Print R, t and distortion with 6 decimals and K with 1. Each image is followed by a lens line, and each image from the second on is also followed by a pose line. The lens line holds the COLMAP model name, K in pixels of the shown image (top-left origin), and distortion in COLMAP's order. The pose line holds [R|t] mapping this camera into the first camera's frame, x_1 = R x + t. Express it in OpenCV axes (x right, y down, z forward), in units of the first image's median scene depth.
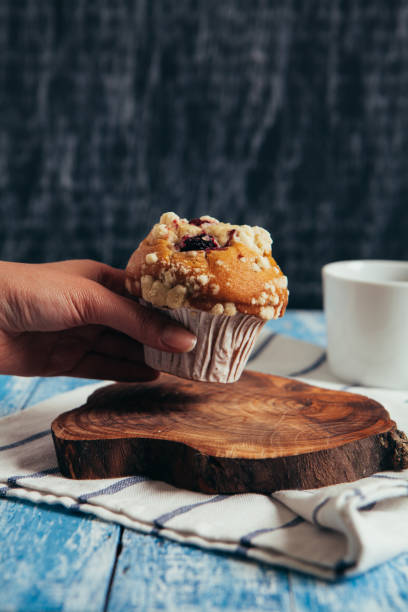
lens RADIAL K [[1168.0, 0, 204.0], [0, 1168.0, 306.0], [0, 0, 1]] dist [0.355090, 0.411585]
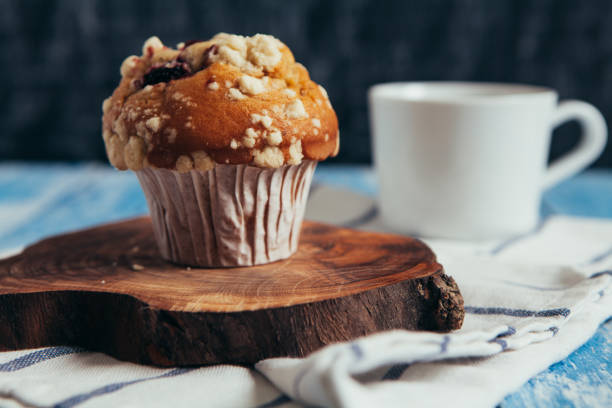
lens RADIAL K [[1168.0, 0, 306.4], [0, 1168.0, 193.5], [0, 0, 1]] dist [0.355090, 0.411585]
pose [[0.999747, -0.012393, -0.018749, 0.097989], [0.011862, 0.999533, -0.028174, 0.077294], [0.019089, 0.027945, 0.999427, 0.308692]]
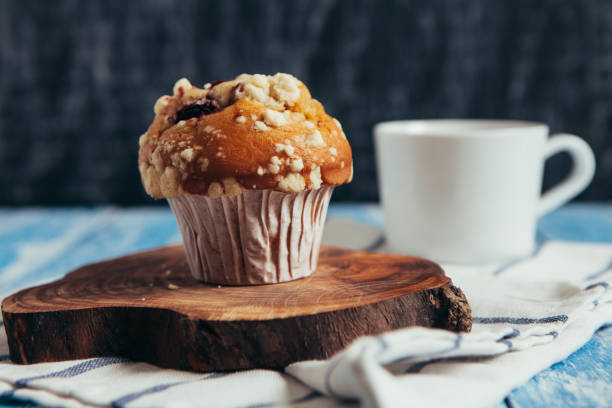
lens RADIAL K [[1168.0, 0, 306.4], [0, 1168.0, 193.5], [0, 0, 1]] dist [0.355090, 0.411585]
pose [[0.999399, -0.033033, -0.010500, 0.080219], [0.032174, 0.996779, -0.073461, 0.100197], [0.012893, 0.073079, 0.997243, 0.235420]]
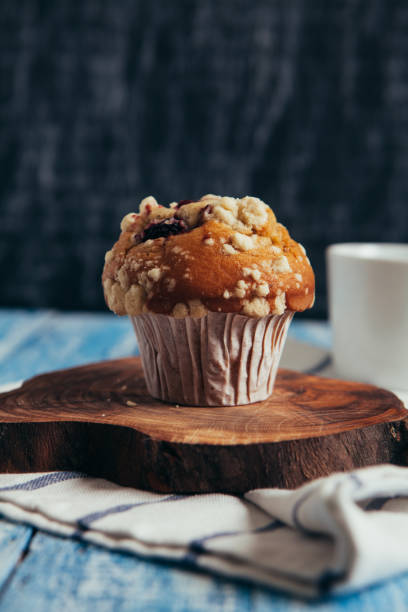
lens RADIAL K [[1168.0, 0, 204.0], [0, 1168.0, 306.0], [0, 0, 1]] dist [0.355090, 0.411585]
pose [[0.999559, 0.018373, -0.023341, 0.045643], [-0.019824, 0.997783, -0.063527, 0.084785], [0.022122, 0.063961, 0.997707, 0.233835]]
